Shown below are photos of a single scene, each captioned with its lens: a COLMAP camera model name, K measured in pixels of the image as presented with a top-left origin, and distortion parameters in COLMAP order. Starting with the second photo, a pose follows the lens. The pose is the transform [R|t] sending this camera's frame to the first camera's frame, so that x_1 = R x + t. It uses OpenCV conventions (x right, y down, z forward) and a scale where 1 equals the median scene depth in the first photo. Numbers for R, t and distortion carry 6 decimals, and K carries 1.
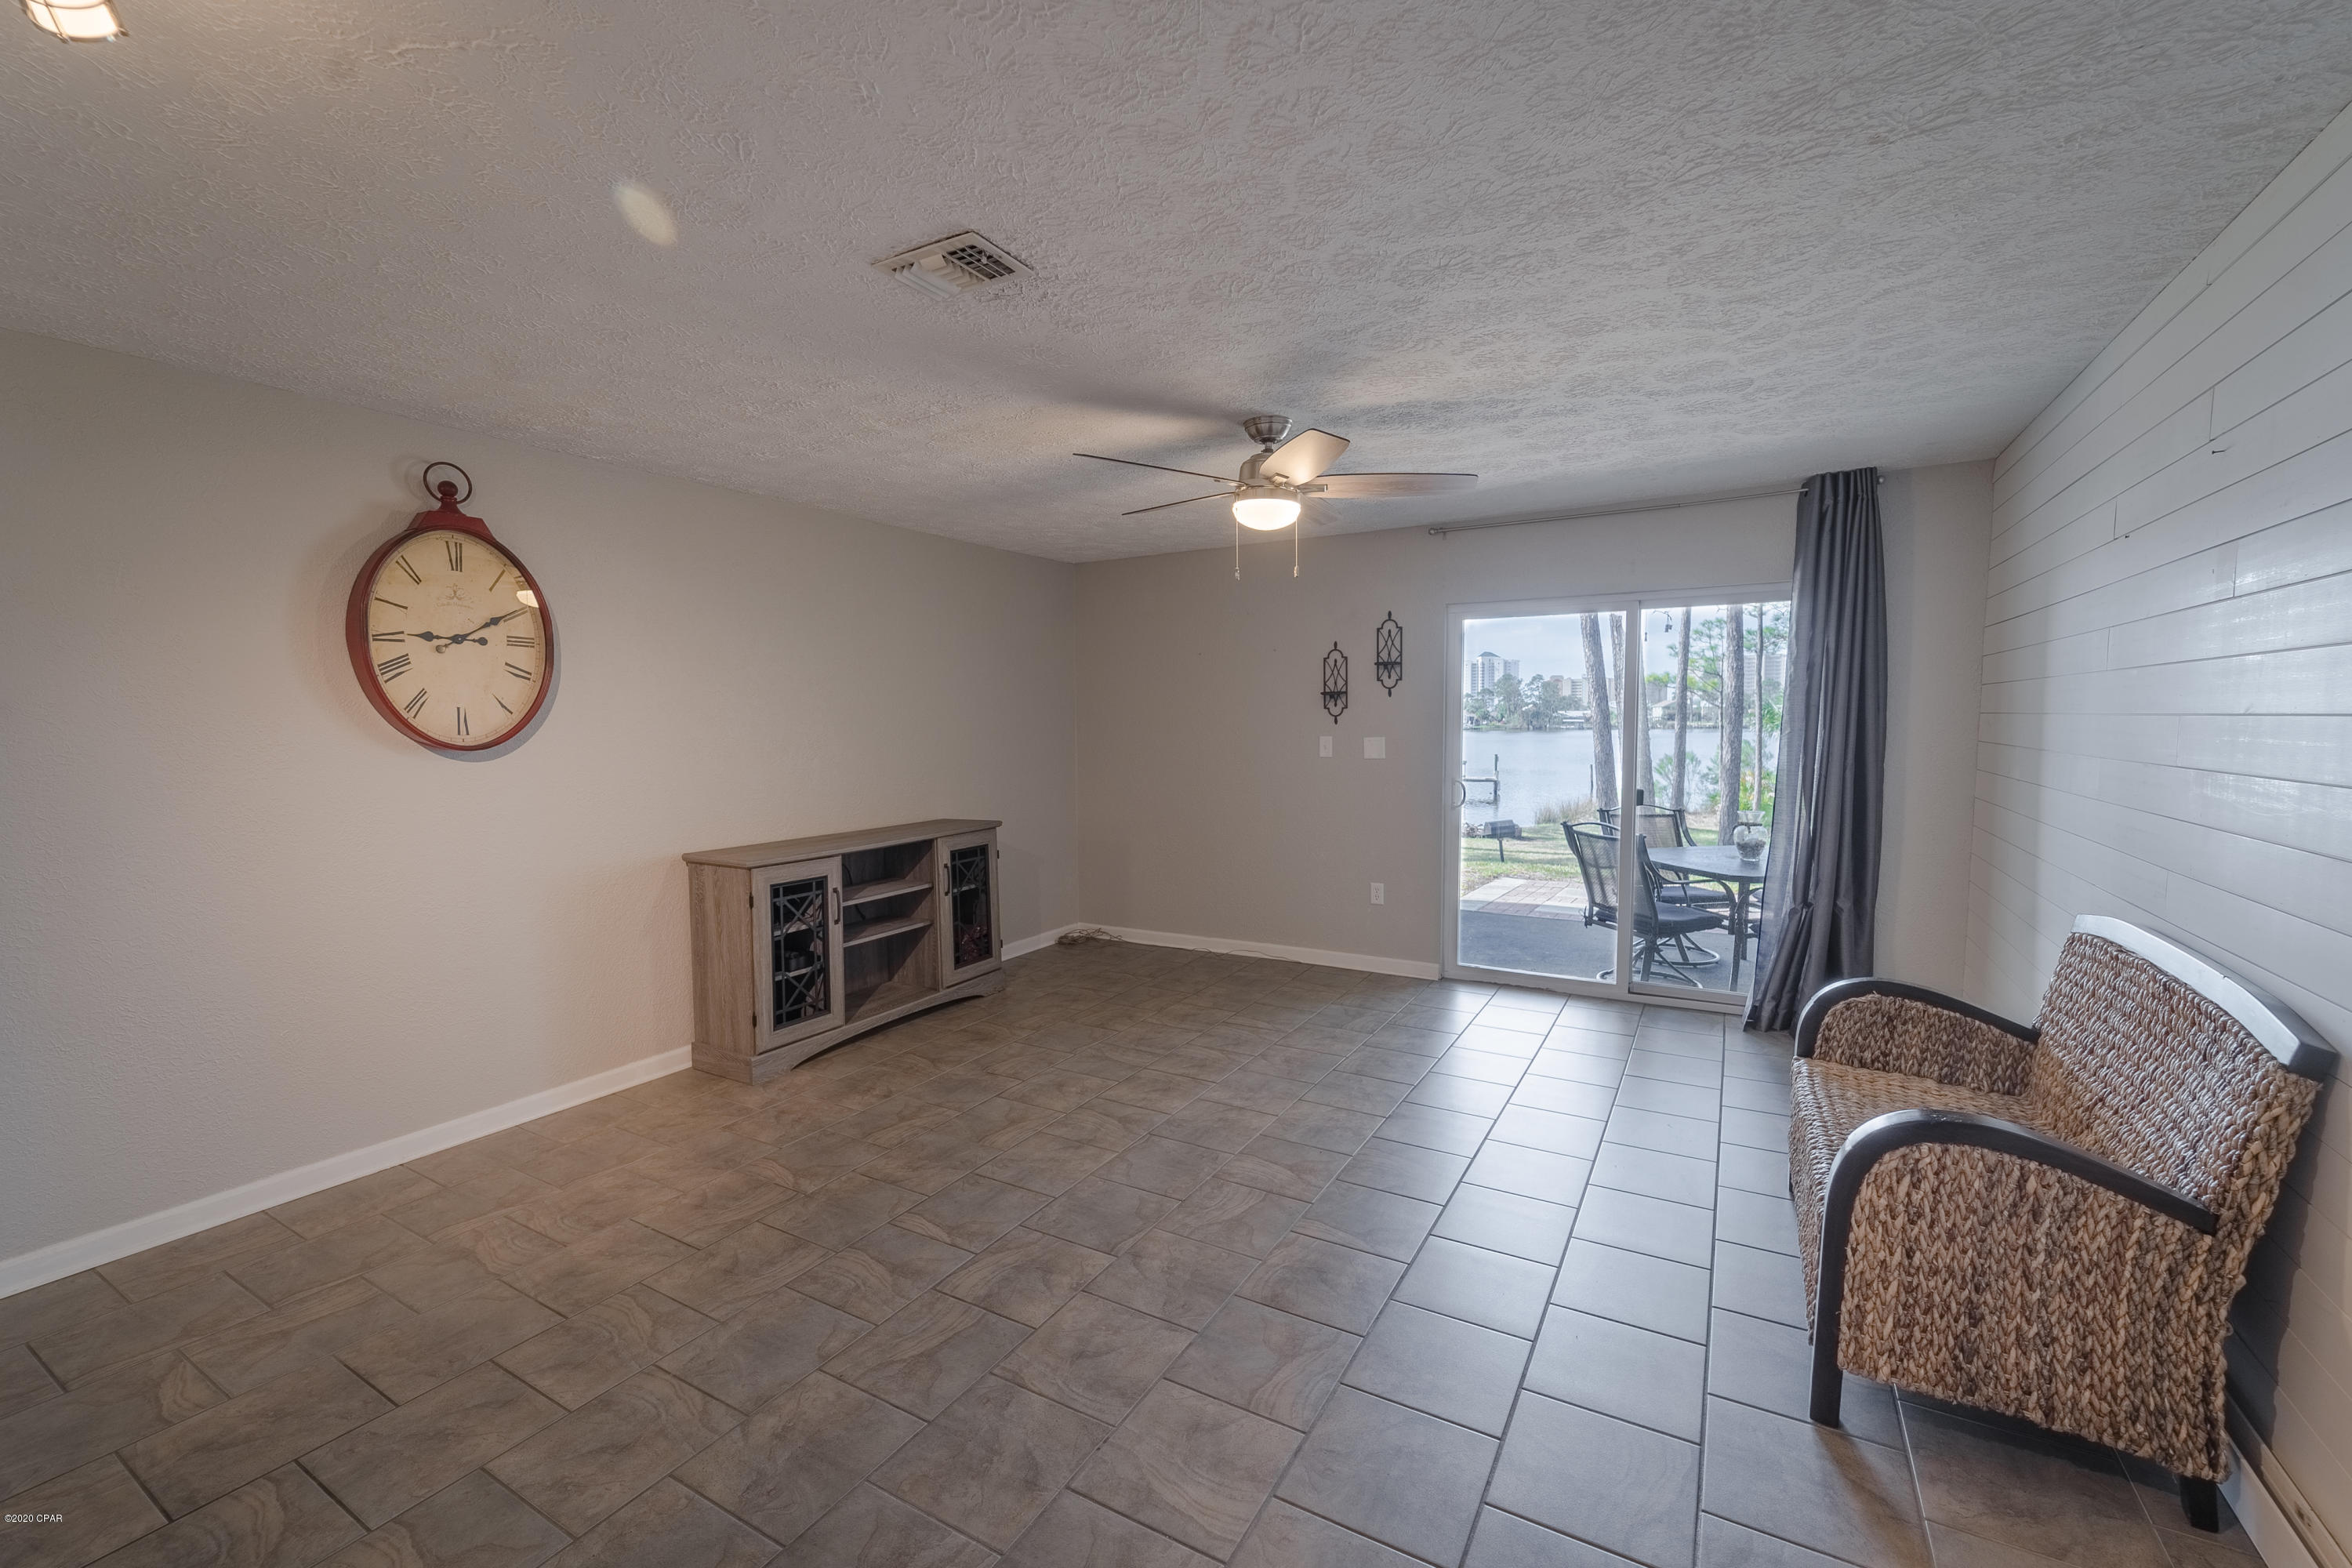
lens RADIAL K [[951.7, 0, 1182.4], [0, 951.7, 792.3], [0, 0, 1]] dist [0.004388, -0.002681]
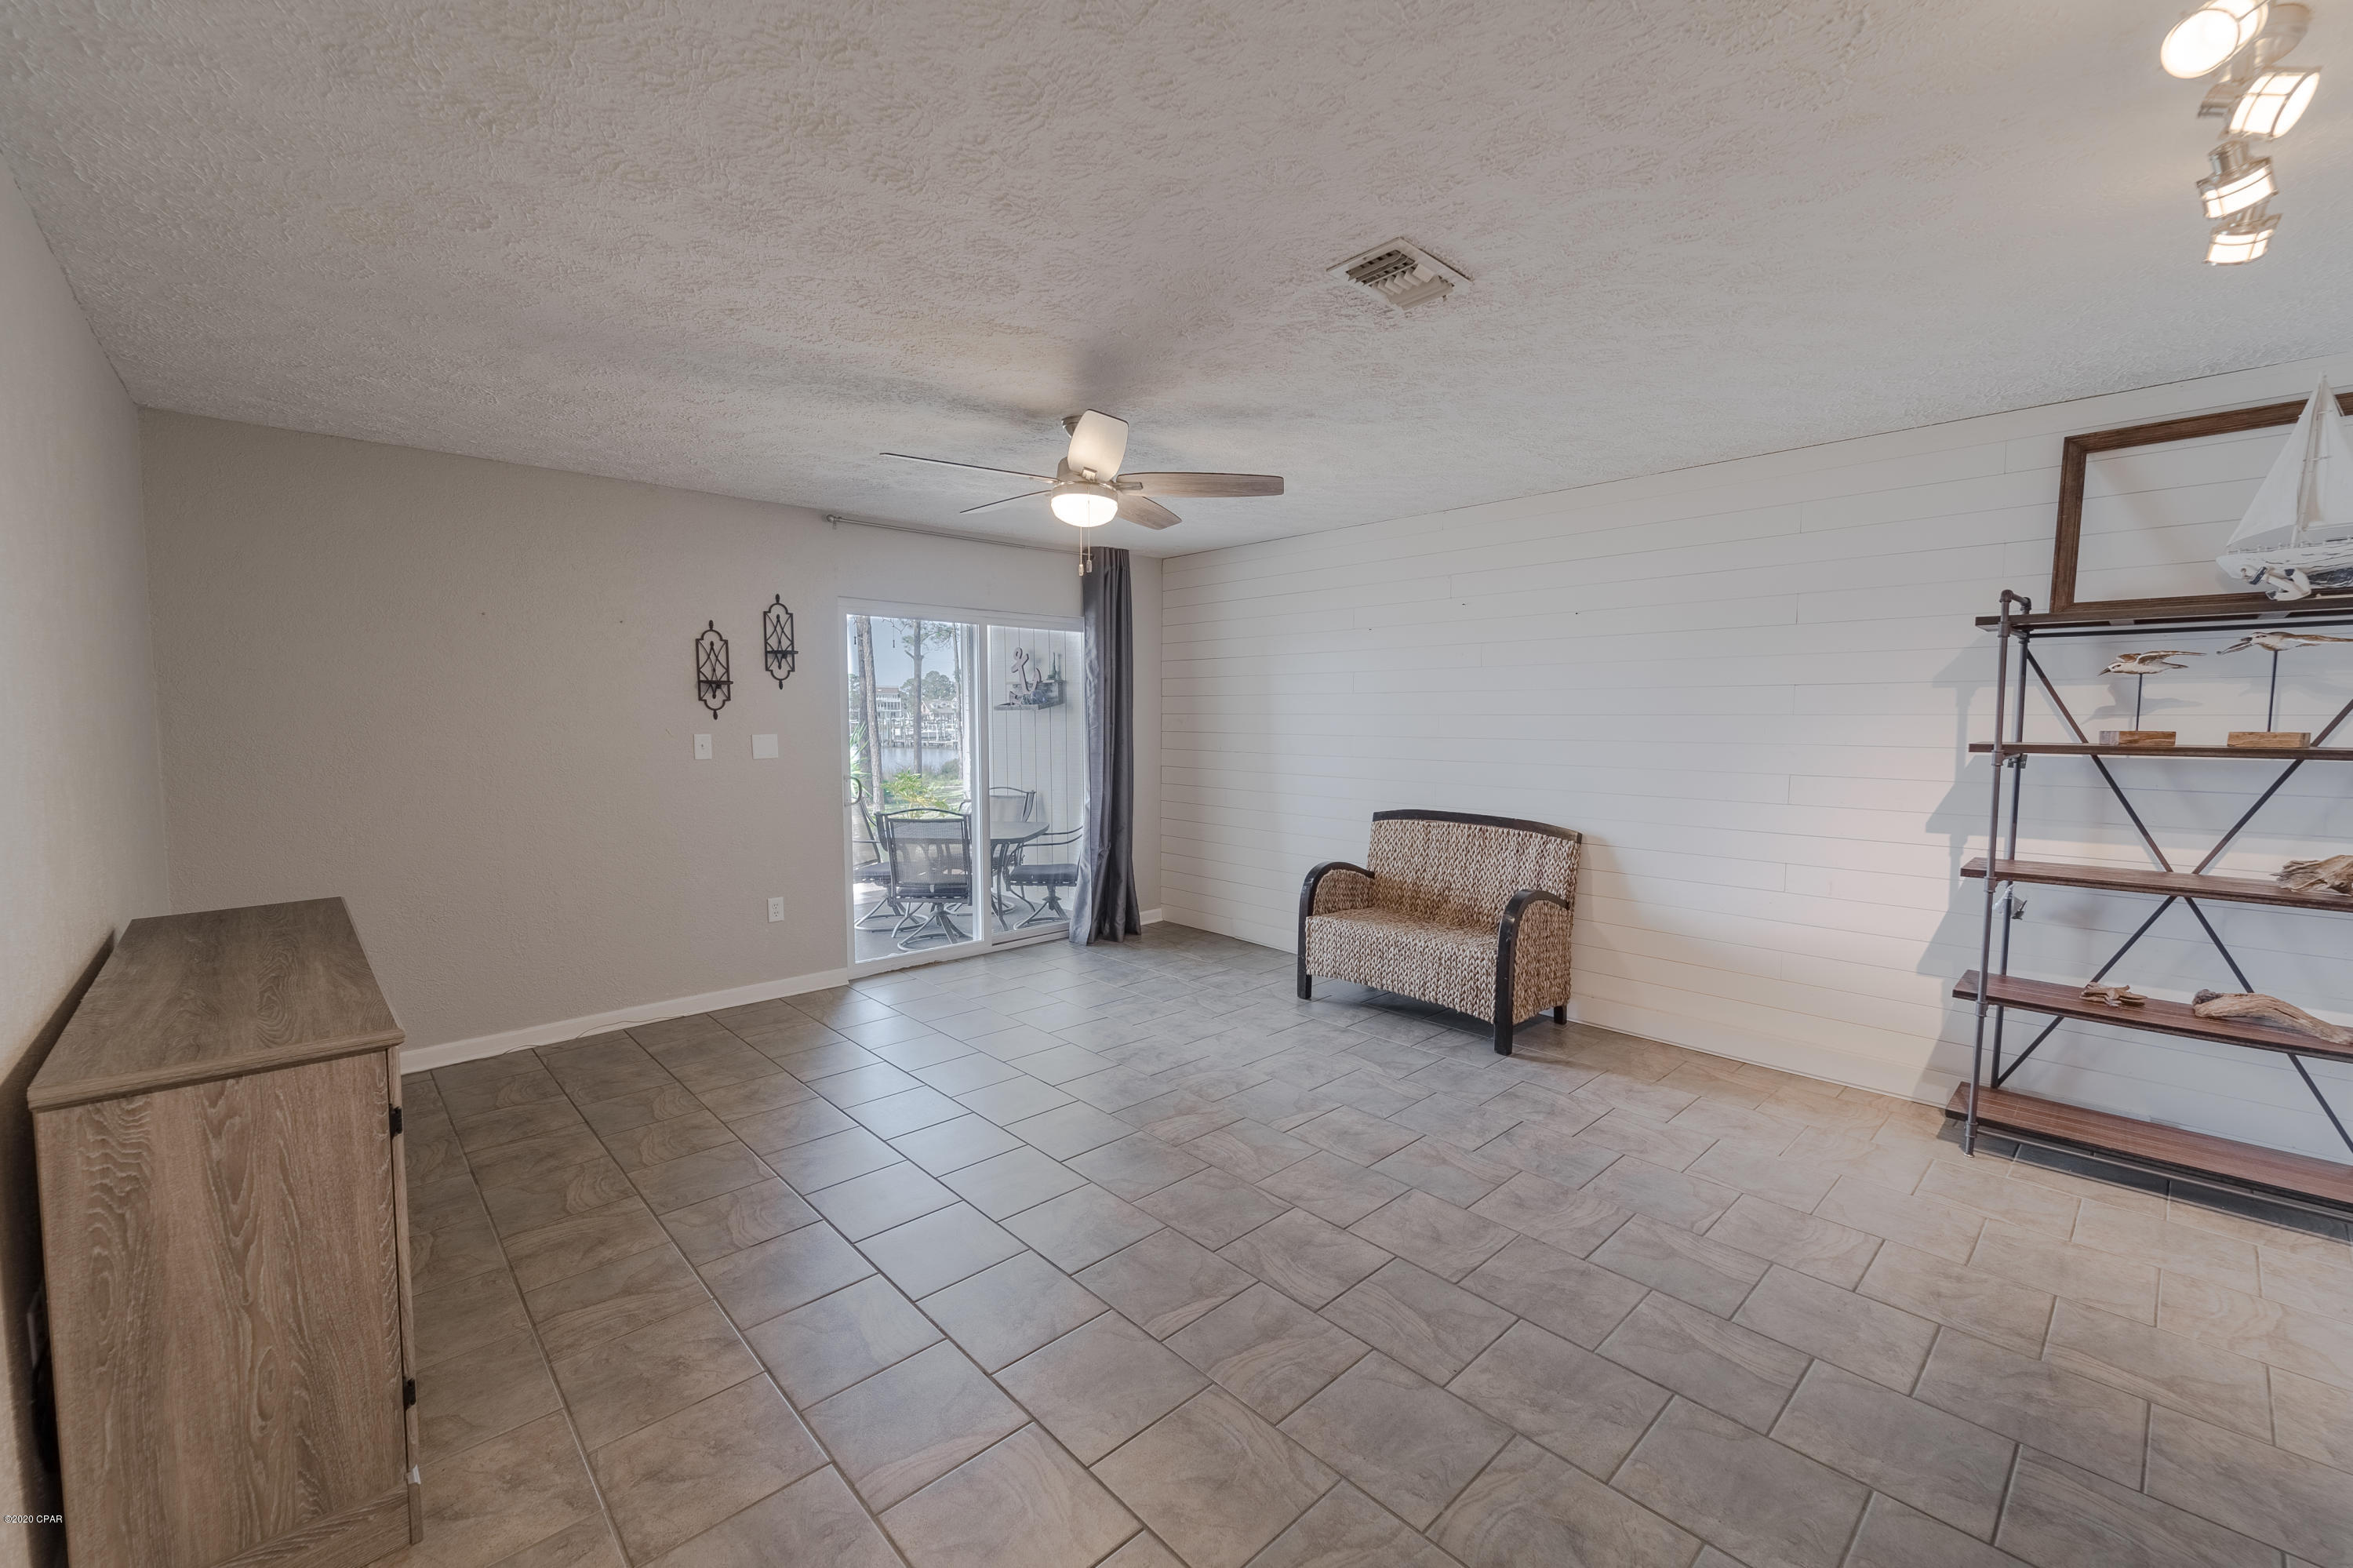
lens RADIAL K [[952.1, 0, 1175.4], [0, 952.1, 784.6], [0, 0, 1]] dist [0.004388, -0.002681]
pose [[0.290572, -0.060017, 0.954969, -0.724947], [0.068634, 0.996767, 0.041761, -0.029297], [-0.954388, 0.053409, 0.293752, 0.512421]]
